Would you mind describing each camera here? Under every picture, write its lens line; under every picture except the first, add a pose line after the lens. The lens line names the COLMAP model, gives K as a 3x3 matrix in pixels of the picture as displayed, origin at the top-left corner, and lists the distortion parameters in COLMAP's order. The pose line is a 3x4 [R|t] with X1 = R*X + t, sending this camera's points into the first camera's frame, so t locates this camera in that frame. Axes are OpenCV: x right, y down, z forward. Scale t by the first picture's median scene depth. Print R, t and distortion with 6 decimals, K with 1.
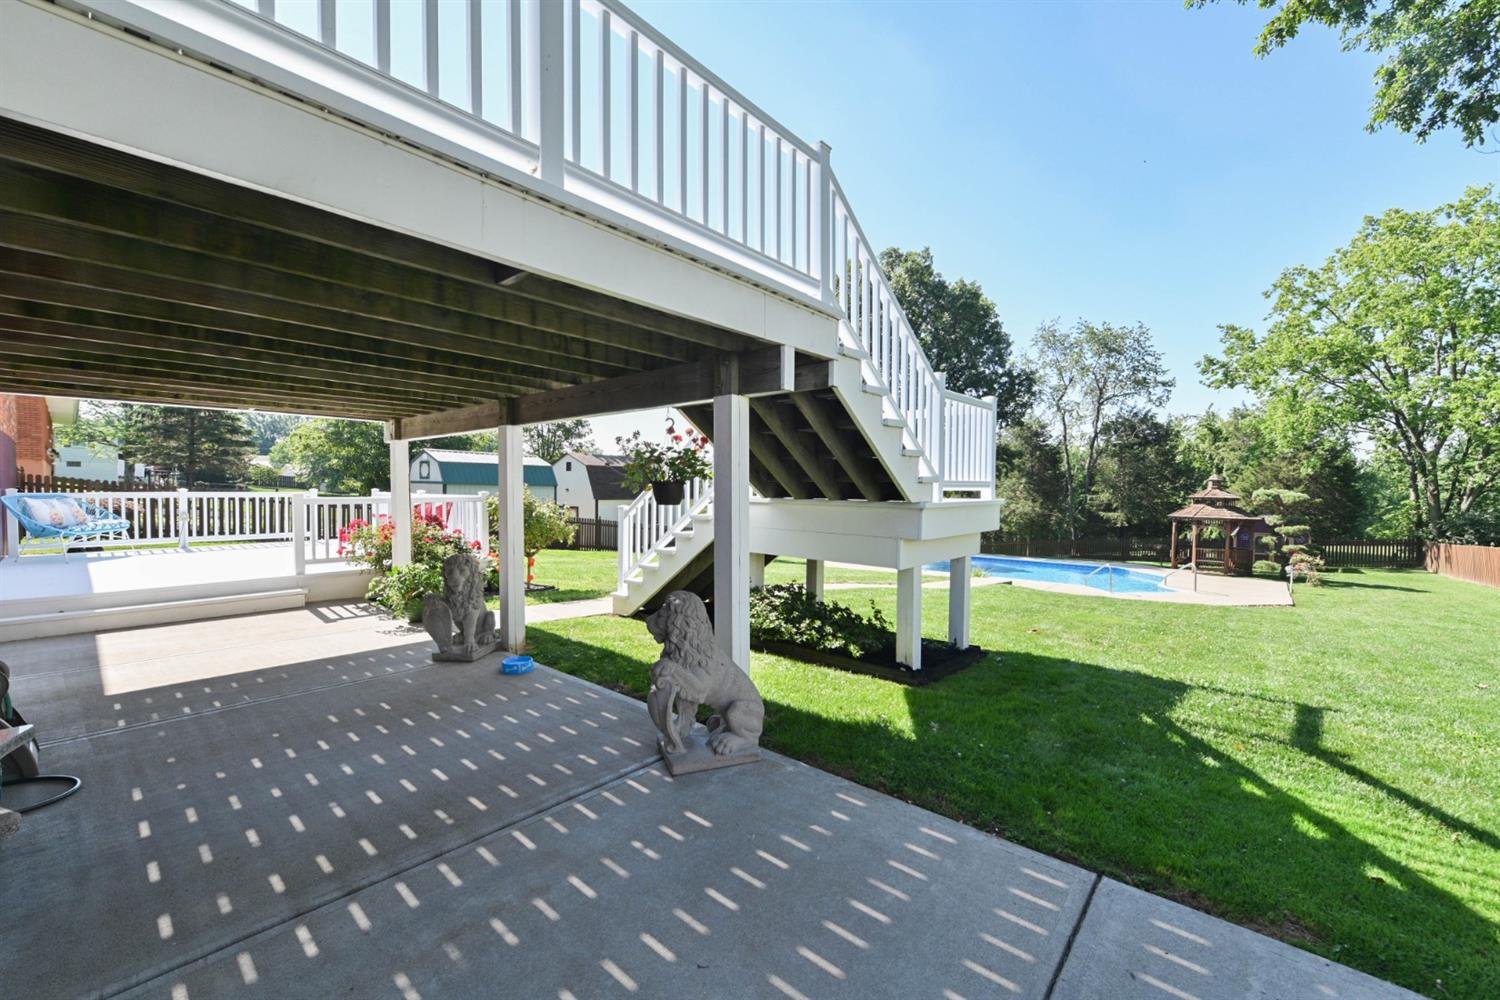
lens RADIAL K [[598.3, 0, 747.5], [0, 598.3, 508.1], [0, 0, 1]] dist [-0.006795, -0.000024]
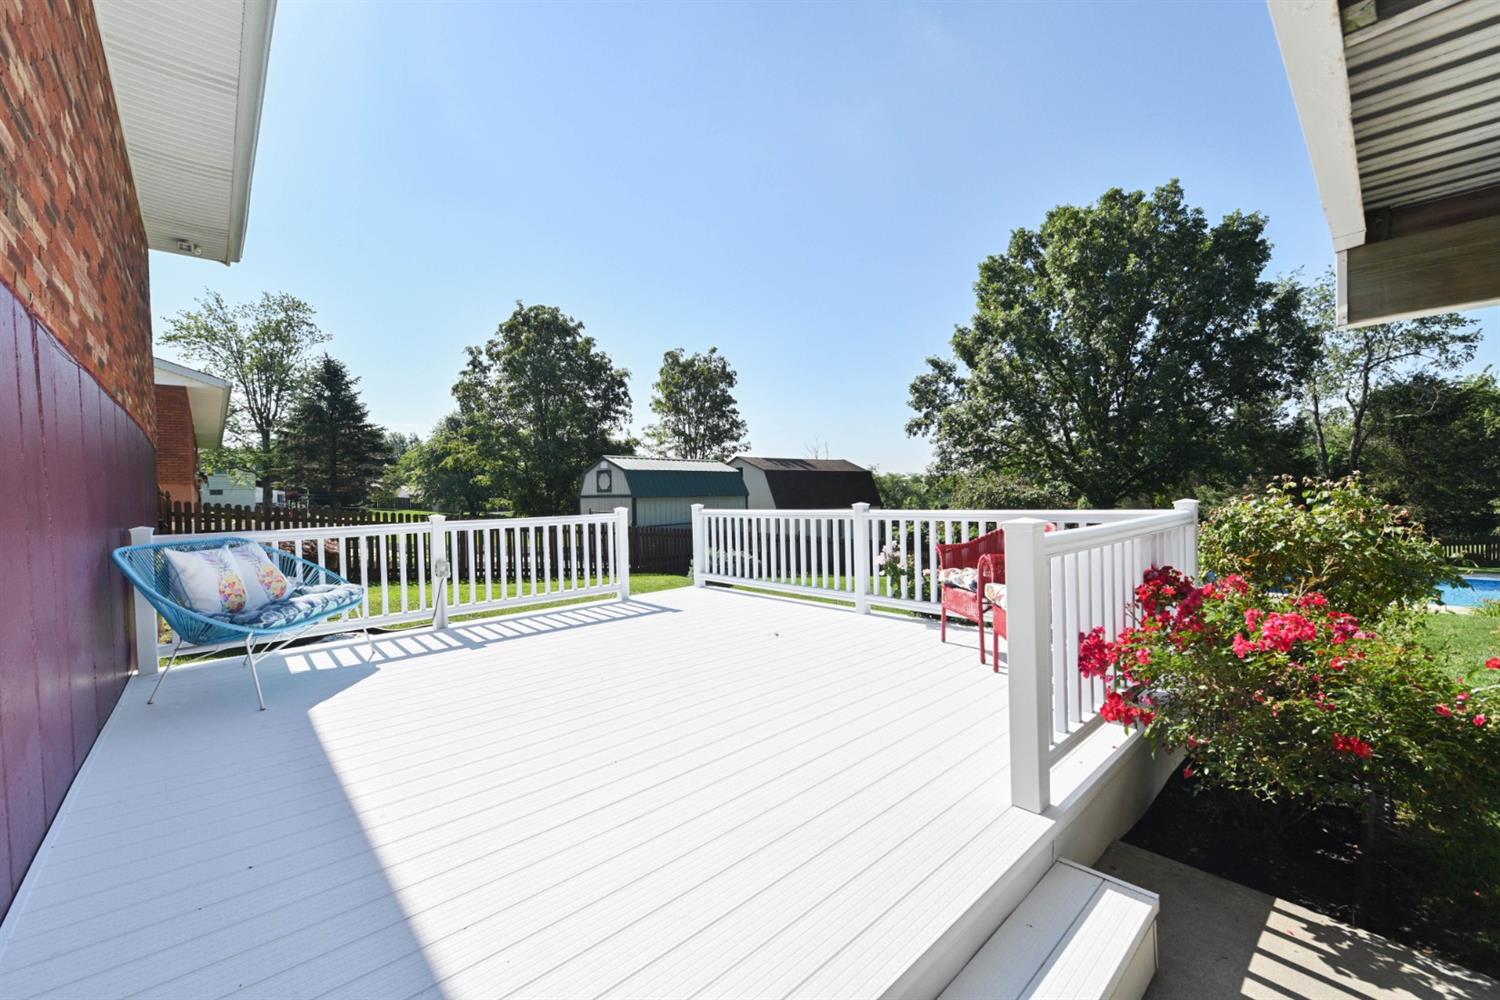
lens RADIAL K [[598.3, 0, 747.5], [0, 598.3, 508.1], [0, 0, 1]] dist [-0.006795, -0.000024]
pose [[0.992620, -0.033561, -0.116526, -0.172788], [0.032101, 0.999381, -0.014389, -0.006297], [0.116937, 0.010542, 0.993083, 0.143004]]
